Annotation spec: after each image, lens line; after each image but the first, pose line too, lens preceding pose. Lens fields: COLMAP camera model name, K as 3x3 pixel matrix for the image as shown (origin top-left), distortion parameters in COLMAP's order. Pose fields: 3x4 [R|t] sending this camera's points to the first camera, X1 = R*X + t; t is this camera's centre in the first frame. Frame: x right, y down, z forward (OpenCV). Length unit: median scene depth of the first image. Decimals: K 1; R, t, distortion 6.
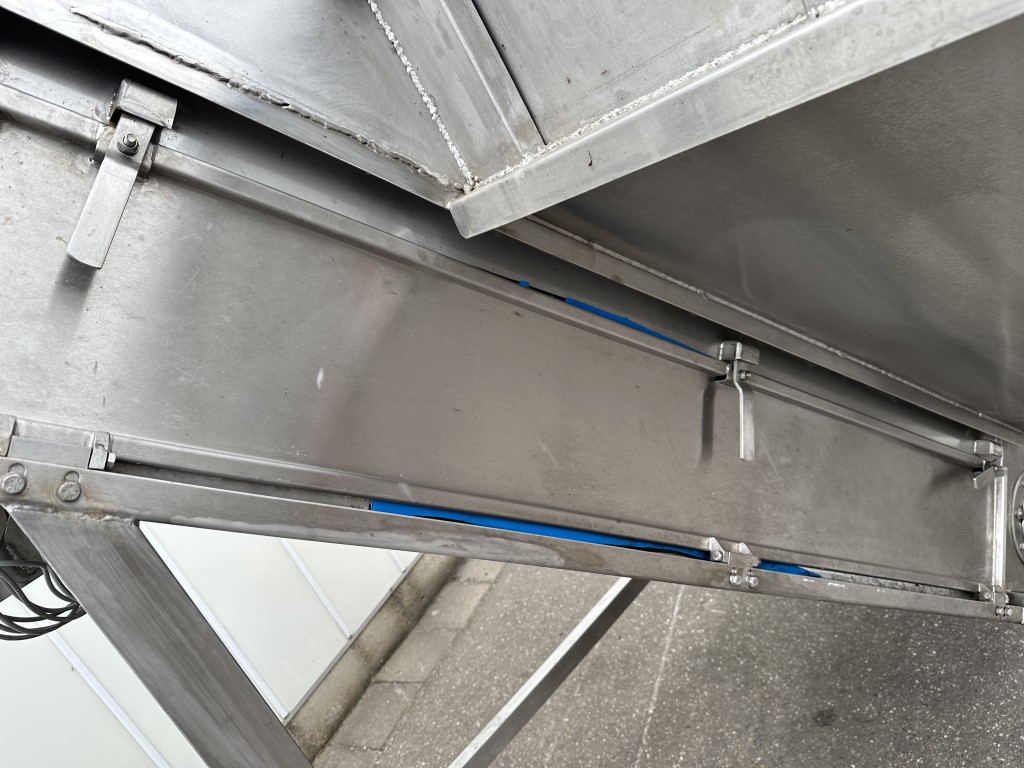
lens RADIAL K [[718.9, 0, 512.0], [0, 718.9, 384.0], [0, 0, 1]] dist [0.105000, -0.066843]
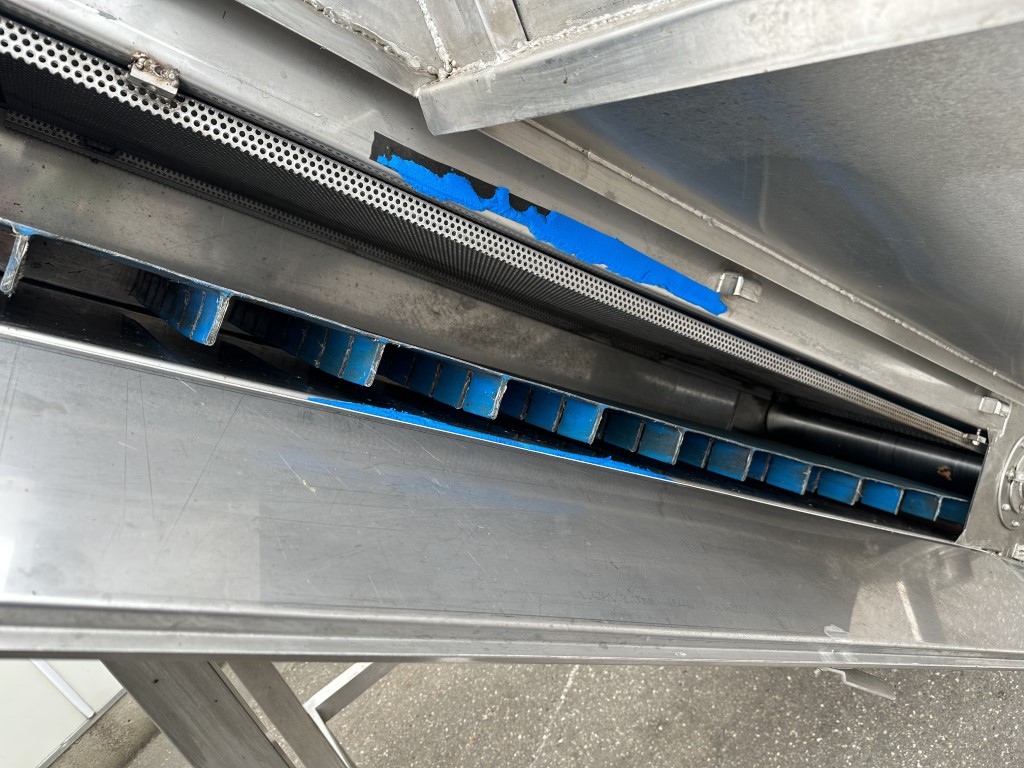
lens RADIAL K [[720.8, 0, 507.7], [0, 720.8, 365.5], [0, 0, 1]] dist [0.042728, -0.000690]
pose [[0.990450, 0.134201, -0.031600, 0.093679], [-0.126146, 0.974590, 0.185100, -0.110483], [0.055638, -0.179346, 0.982212, 0.106013]]
